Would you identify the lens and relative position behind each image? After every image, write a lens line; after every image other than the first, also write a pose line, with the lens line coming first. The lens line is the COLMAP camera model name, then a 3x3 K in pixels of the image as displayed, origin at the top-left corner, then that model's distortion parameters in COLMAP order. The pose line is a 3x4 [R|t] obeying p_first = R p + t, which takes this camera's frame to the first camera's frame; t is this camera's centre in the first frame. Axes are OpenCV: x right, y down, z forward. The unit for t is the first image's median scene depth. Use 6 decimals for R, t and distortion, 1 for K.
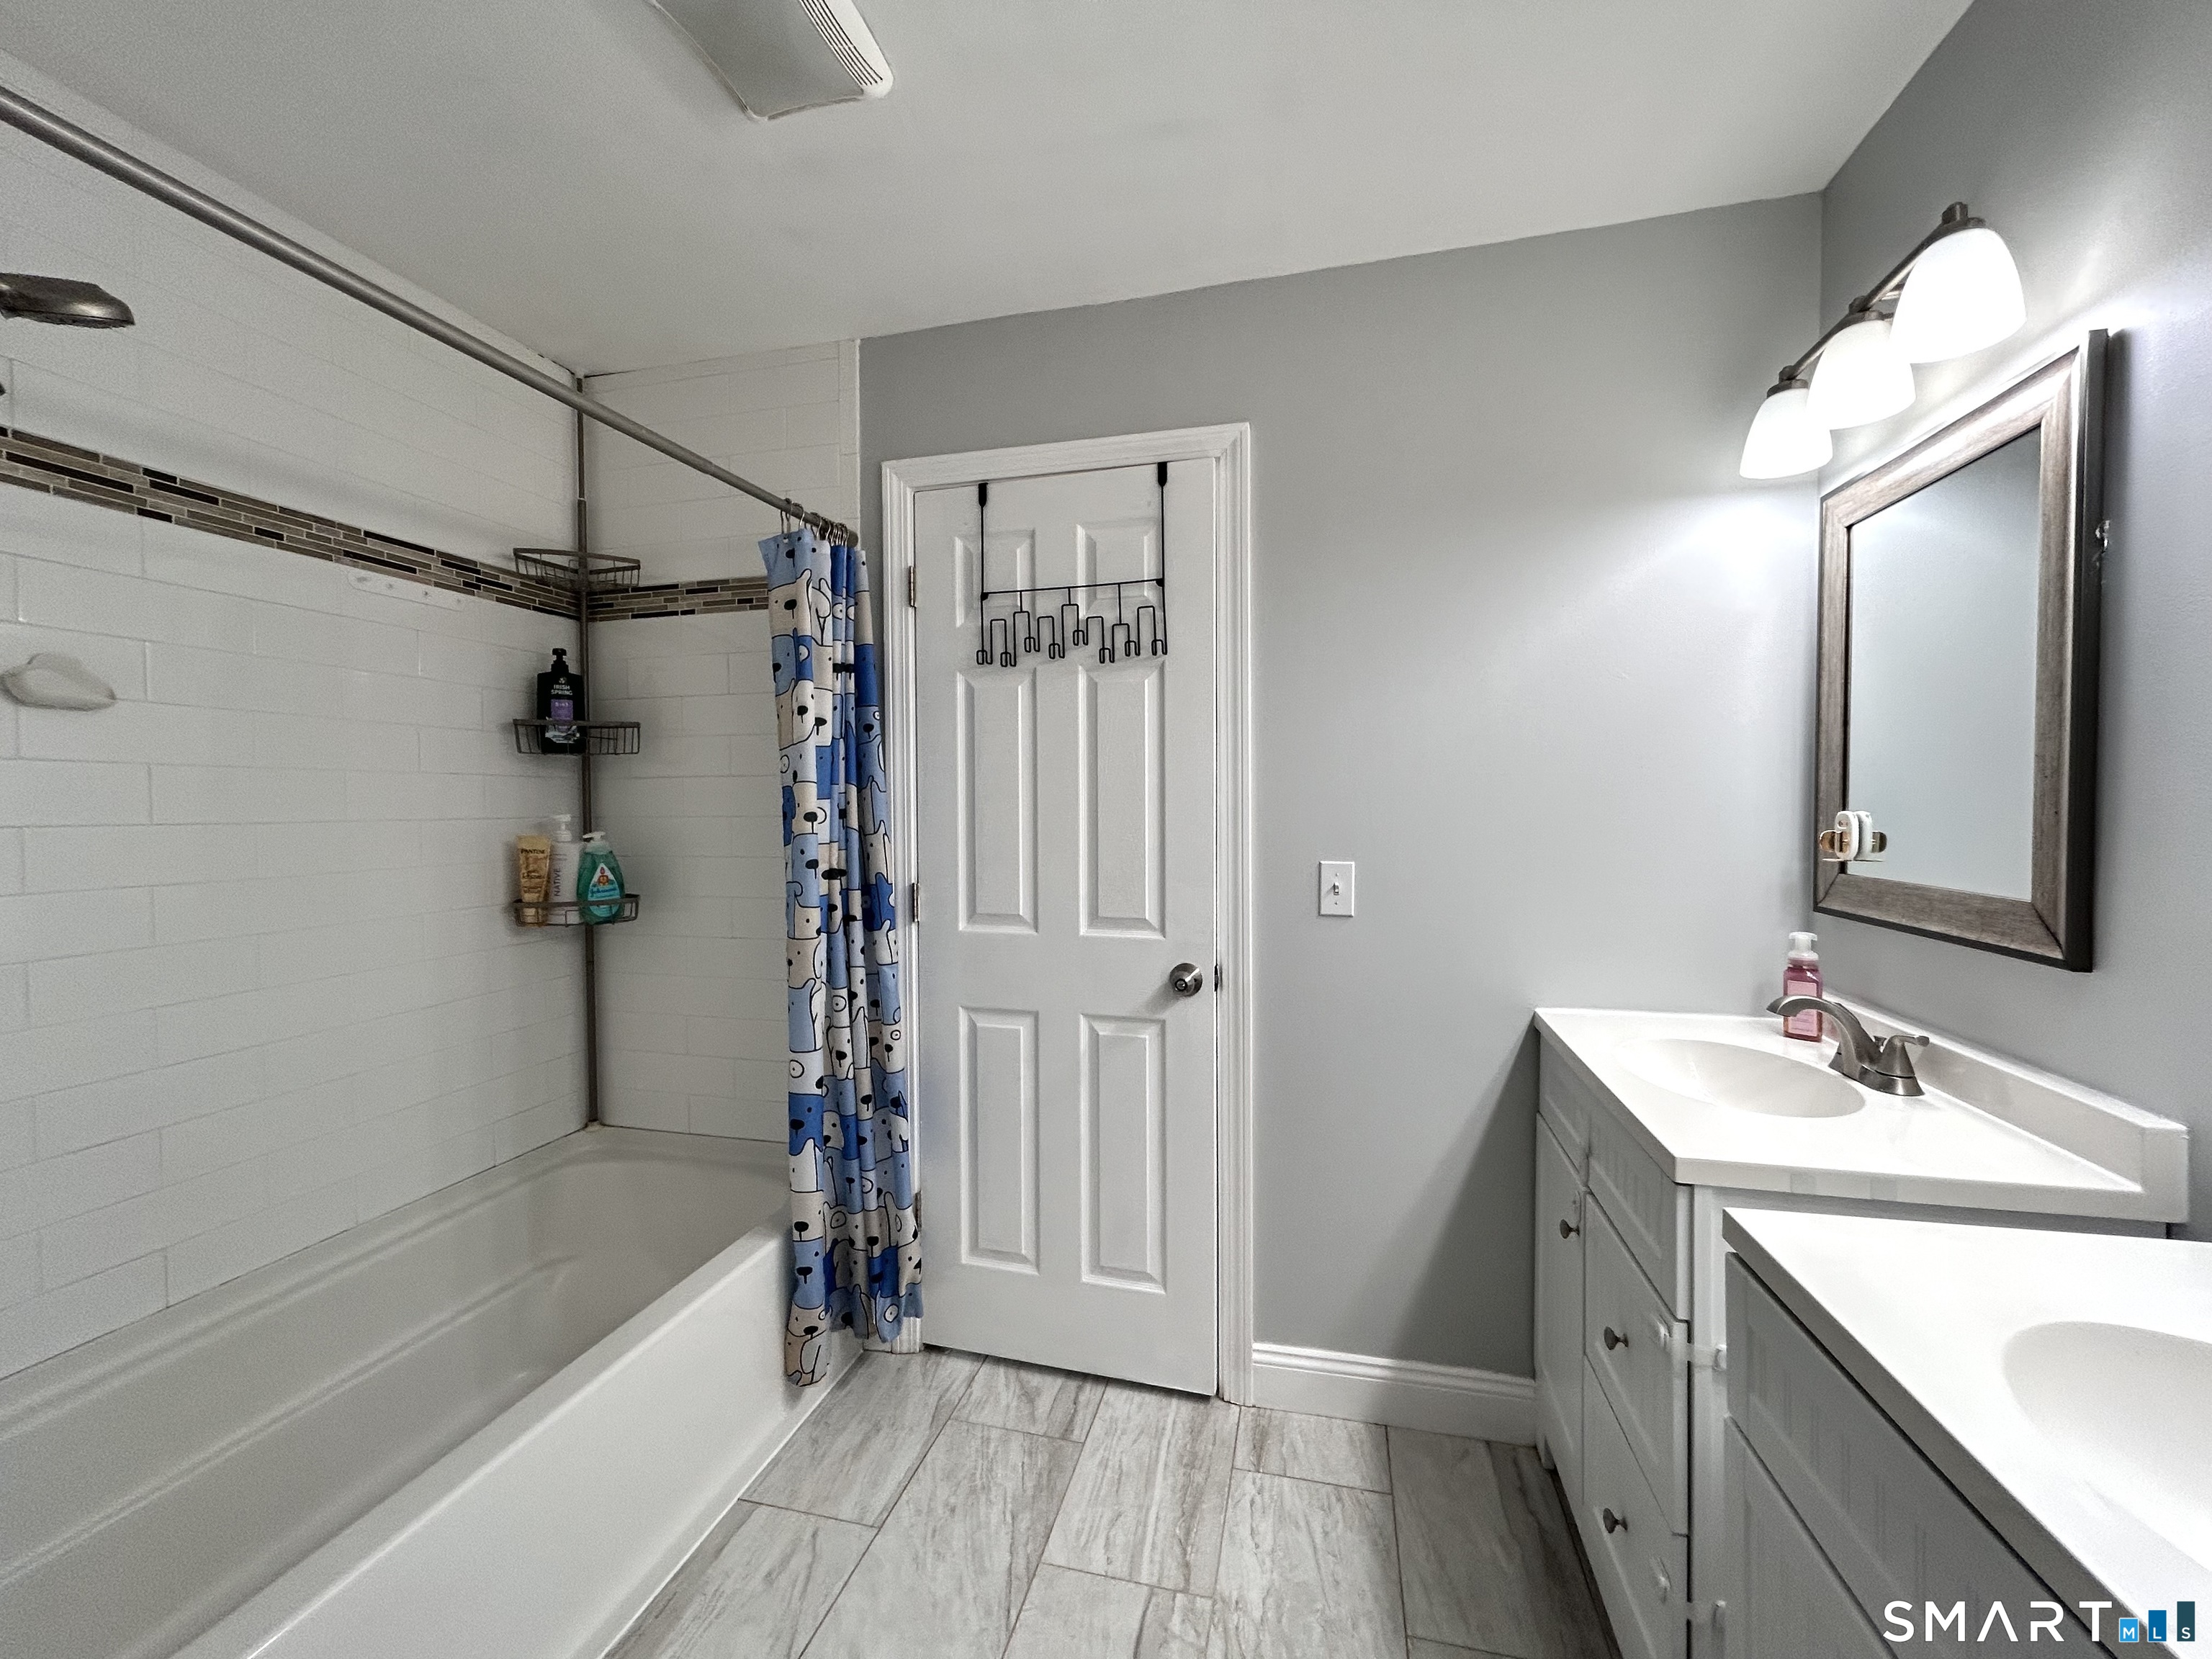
lens RADIAL K [[903.2, 0, 1116.6], [0, 903.2, 834.1], [0, 0, 1]] dist [0.000334, 0.000244]
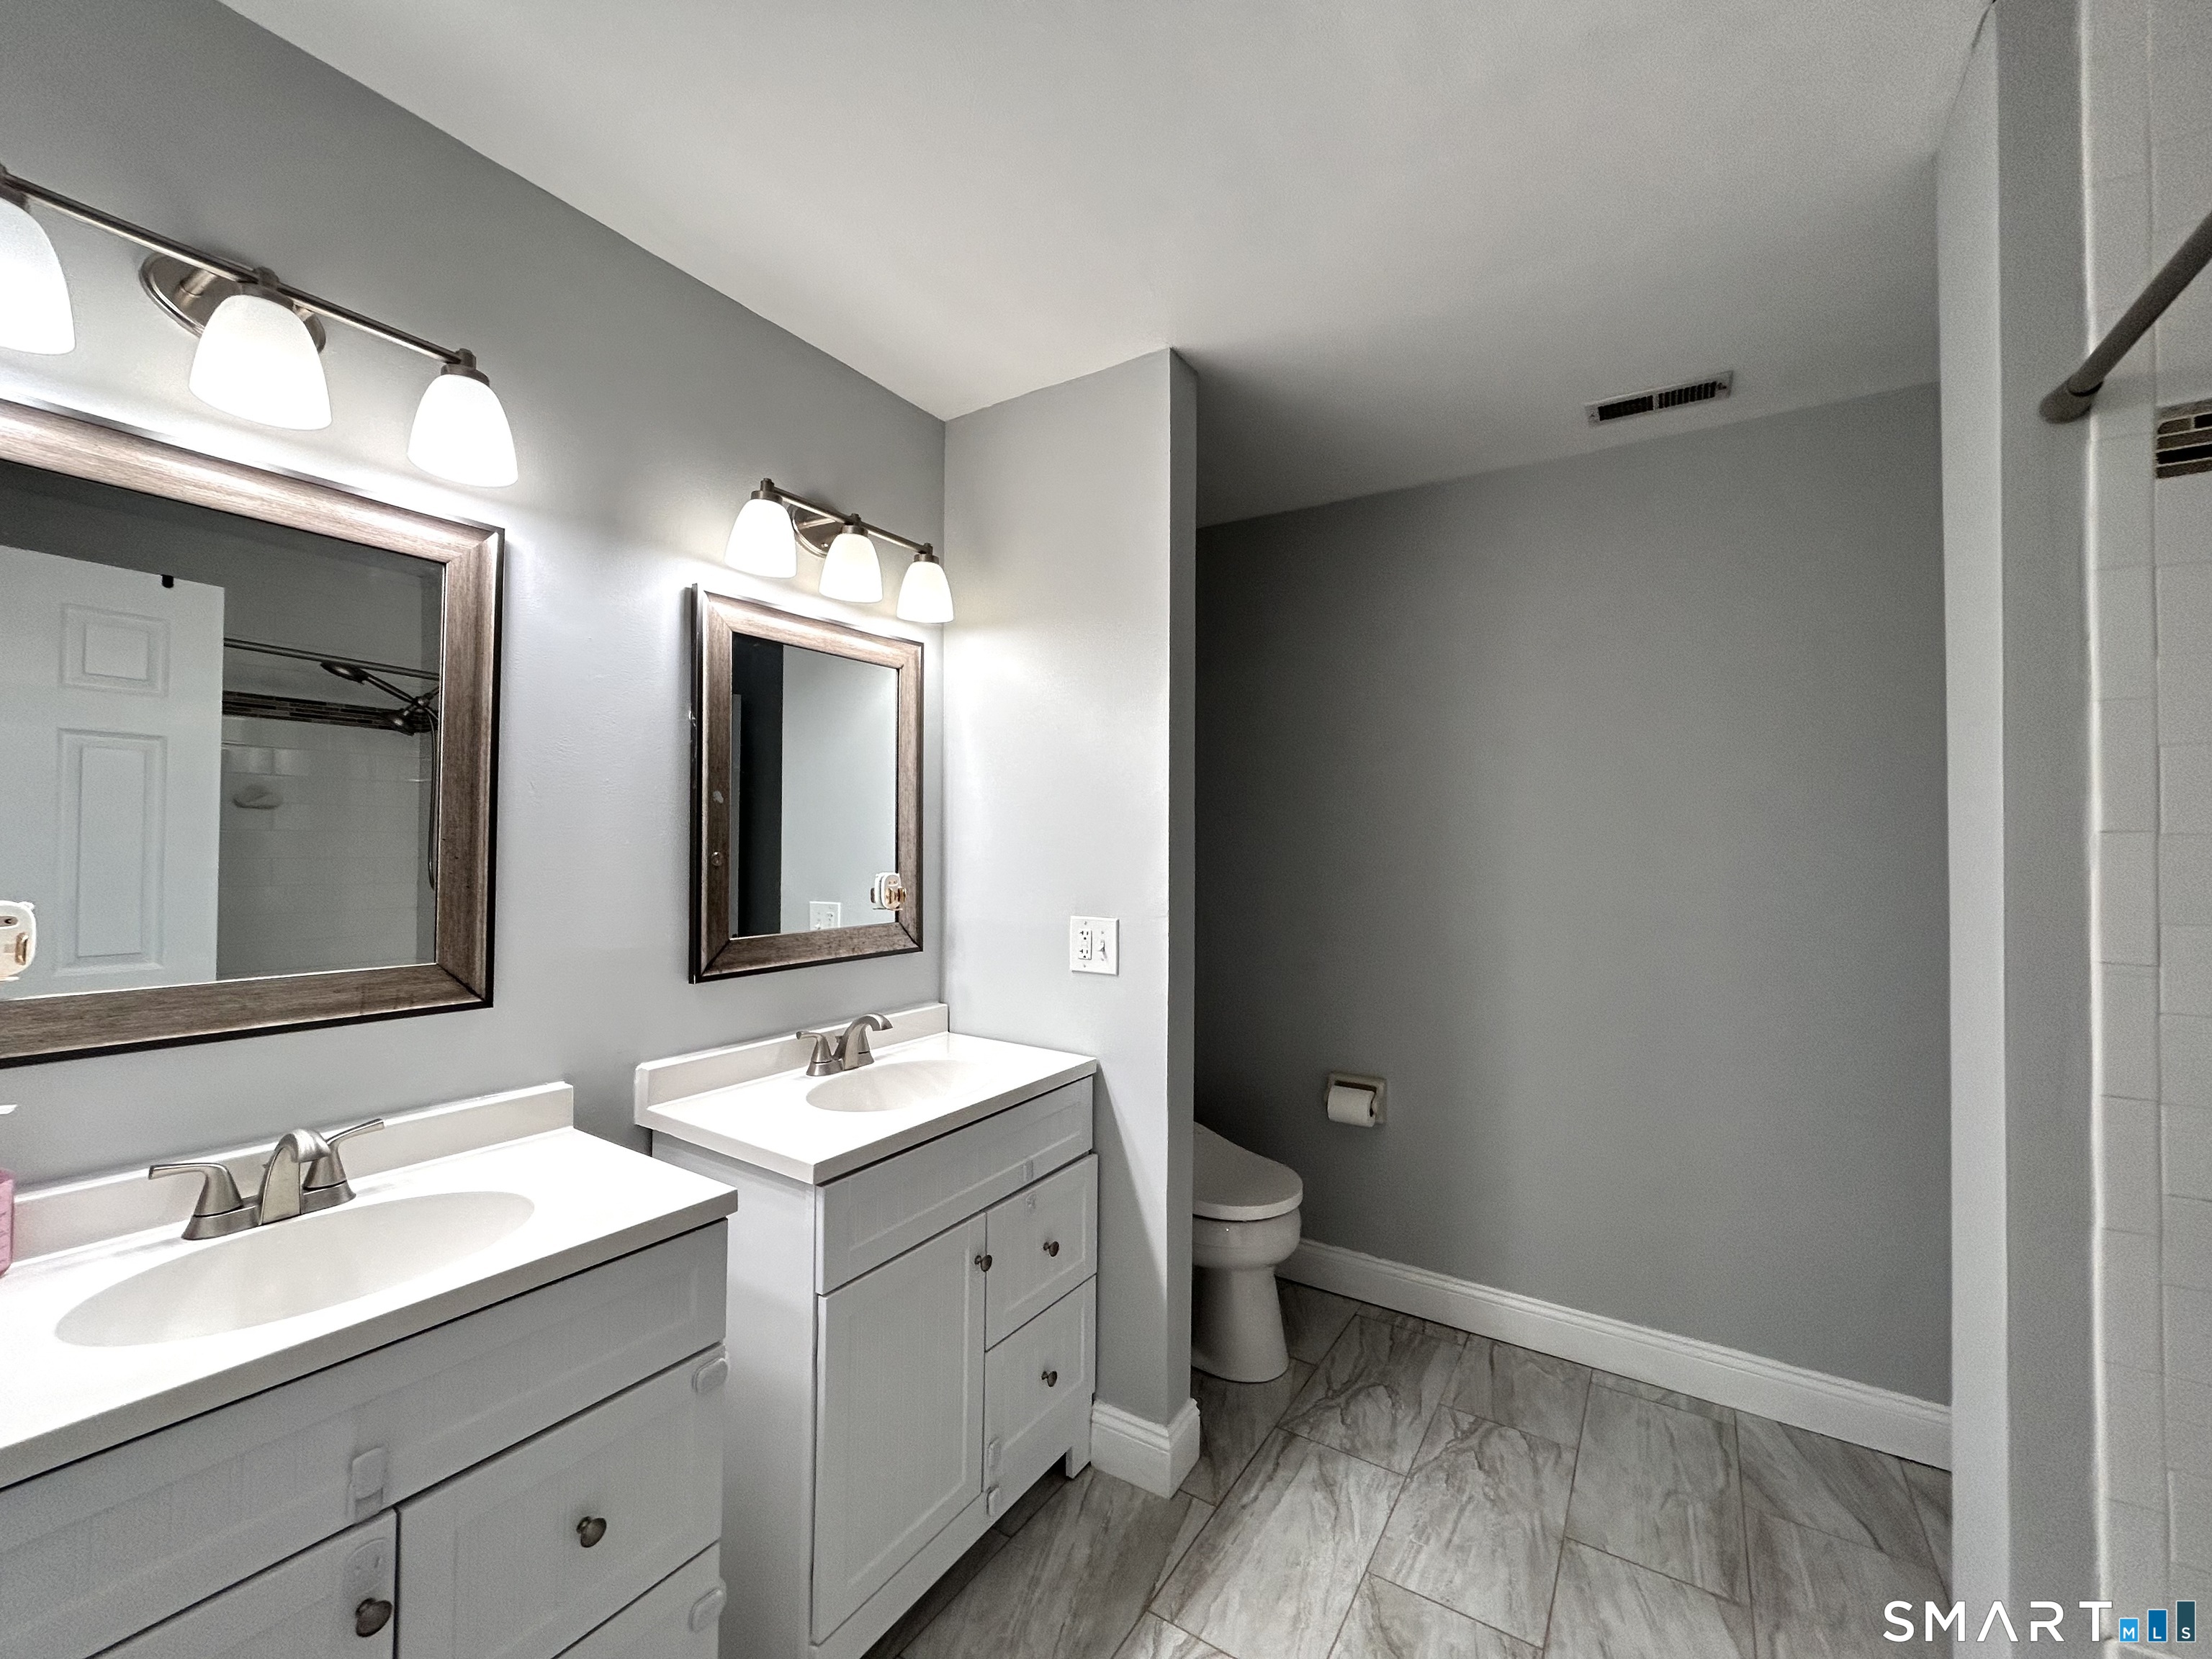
lens RADIAL K [[891.1, 0, 1106.0], [0, 891.1, 829.5], [0, 0, 1]] dist [-0.000753, -0.000016]
pose [[-0.945596, -0.006437, 0.325278, -0.130632], [-0.002331, 0.999913, 0.013011, -0.080192], [-0.325333, 0.011545, -0.945529, 1.232236]]
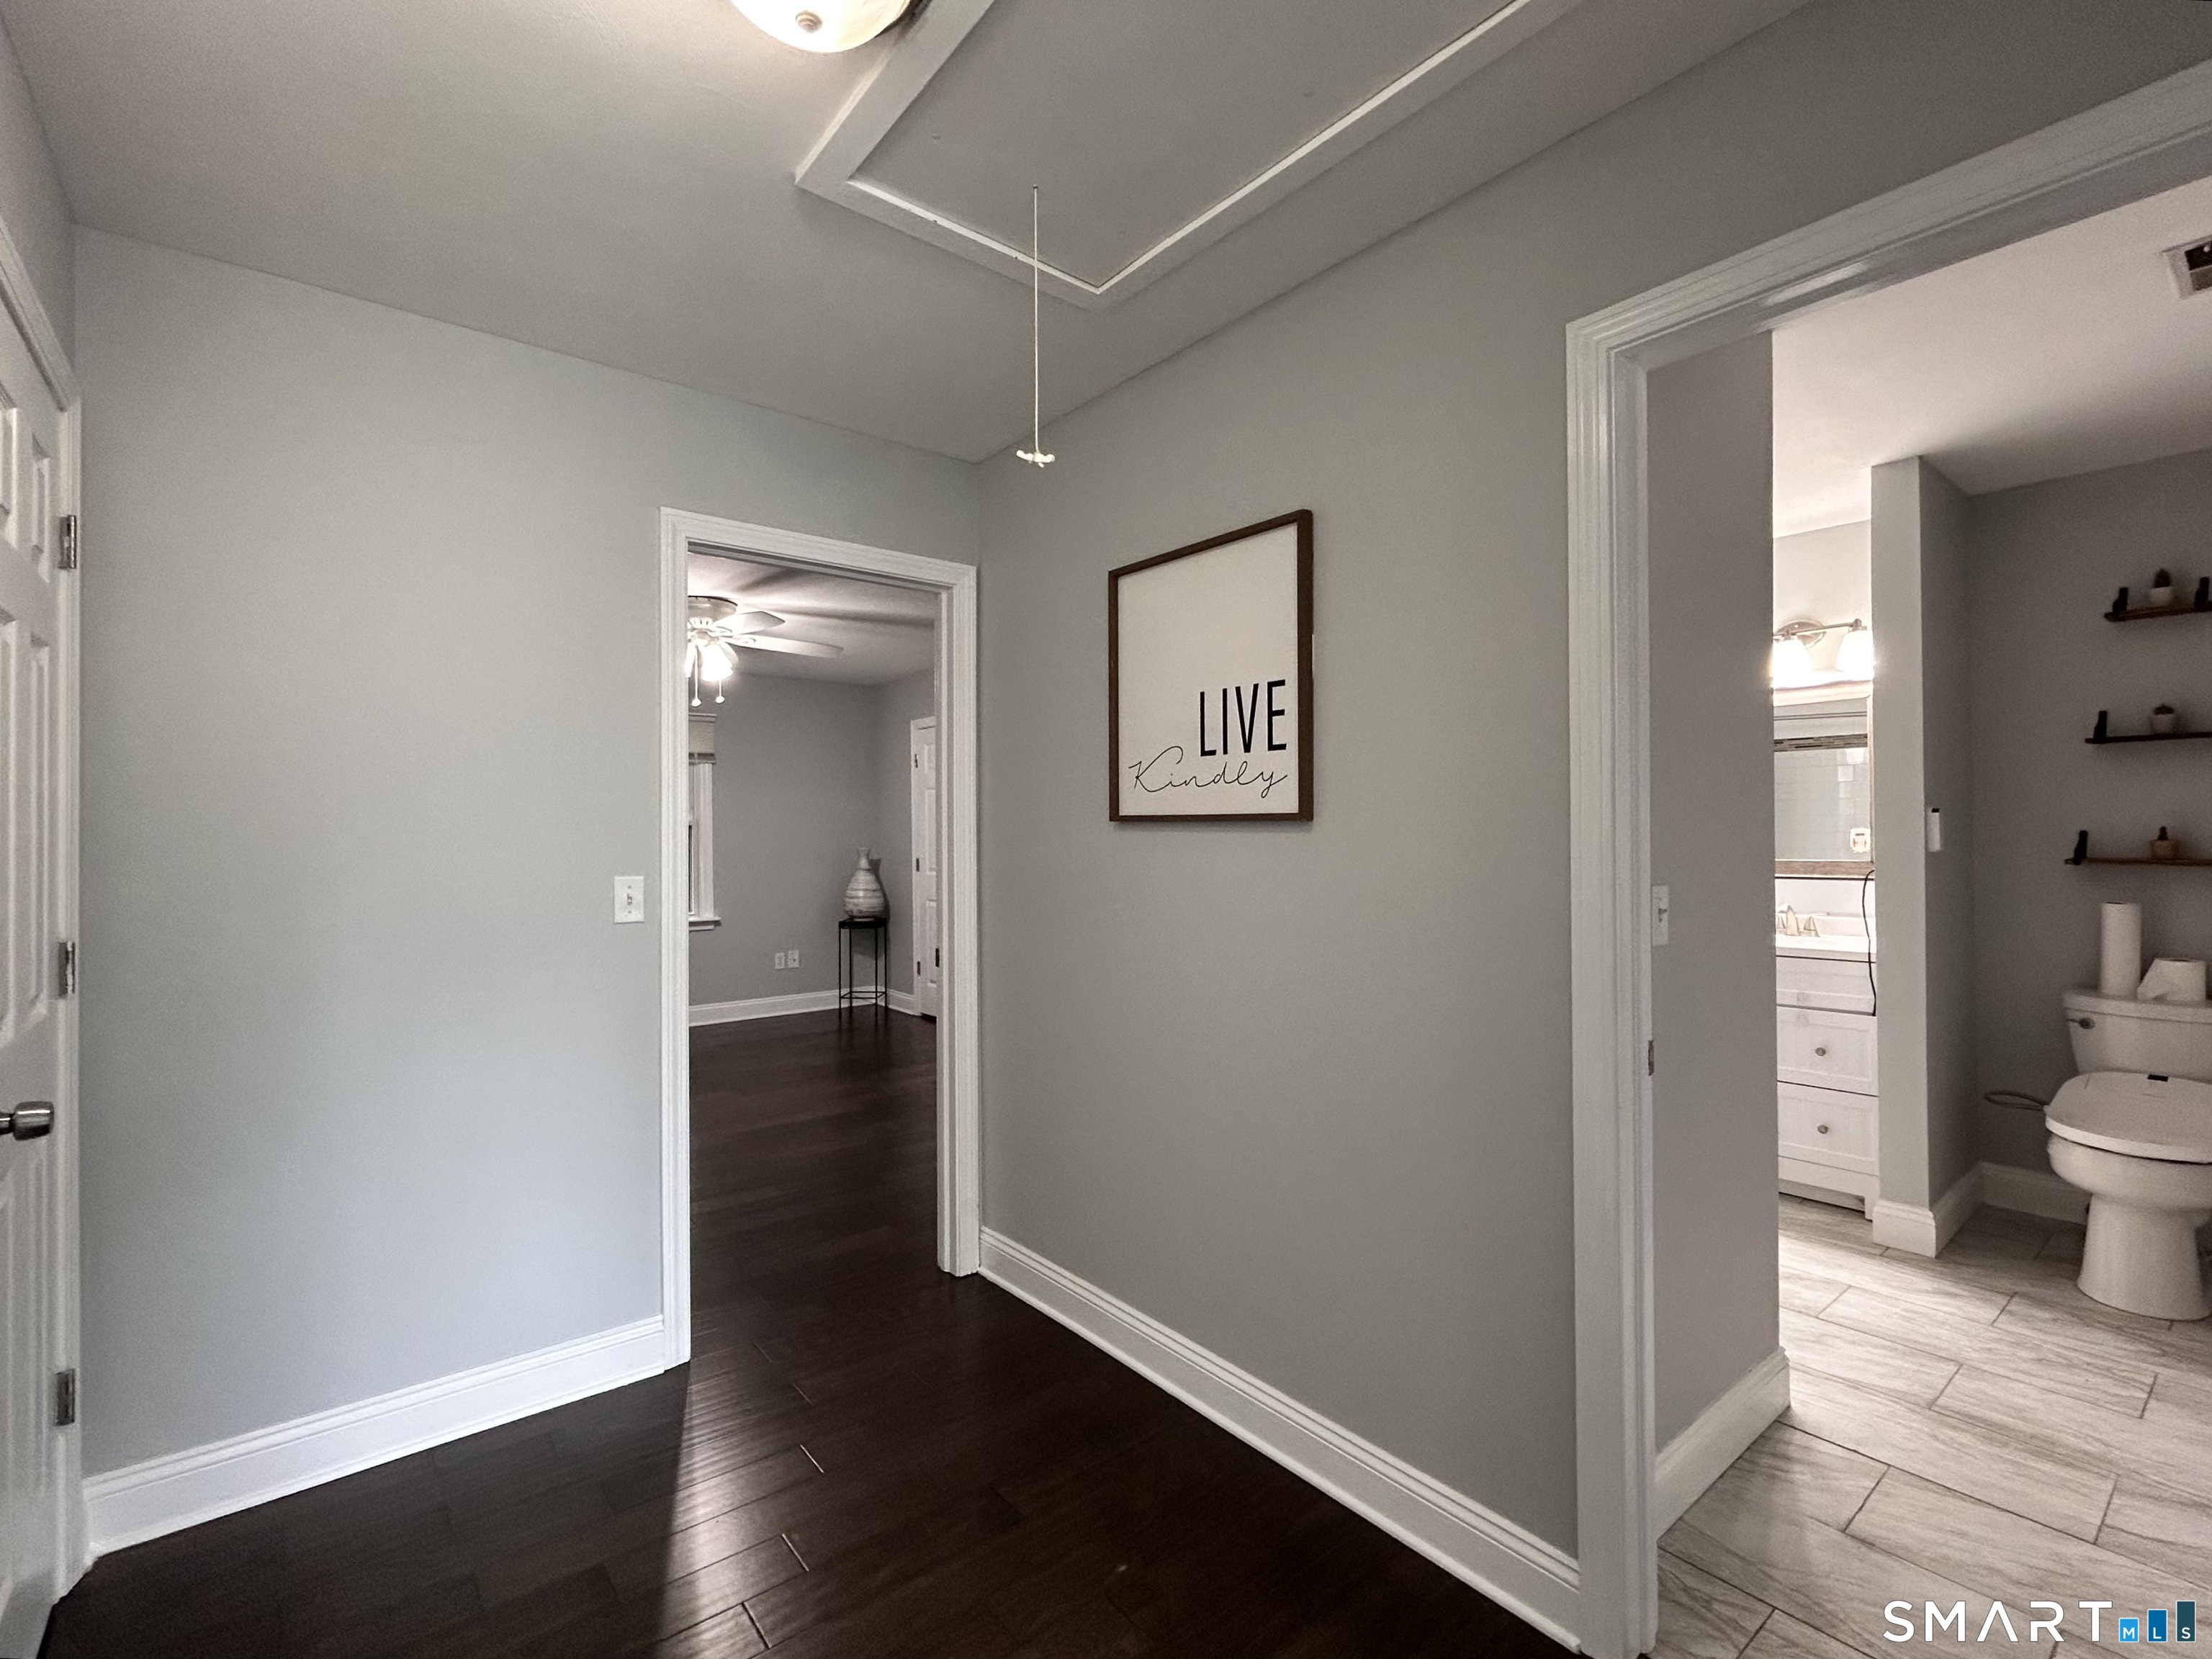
lens RADIAL K [[1027.0, 0, 1106.0], [0, 1027.0, 829.5], [0, 0, 1]] dist [-0.000753, -0.000167]
pose [[0.602397, -0.003280, 0.798190, -2.283850], [0.031754, 0.999298, -0.019859, -0.012544], [-0.797564, 0.037309, 0.602079, 0.111505]]
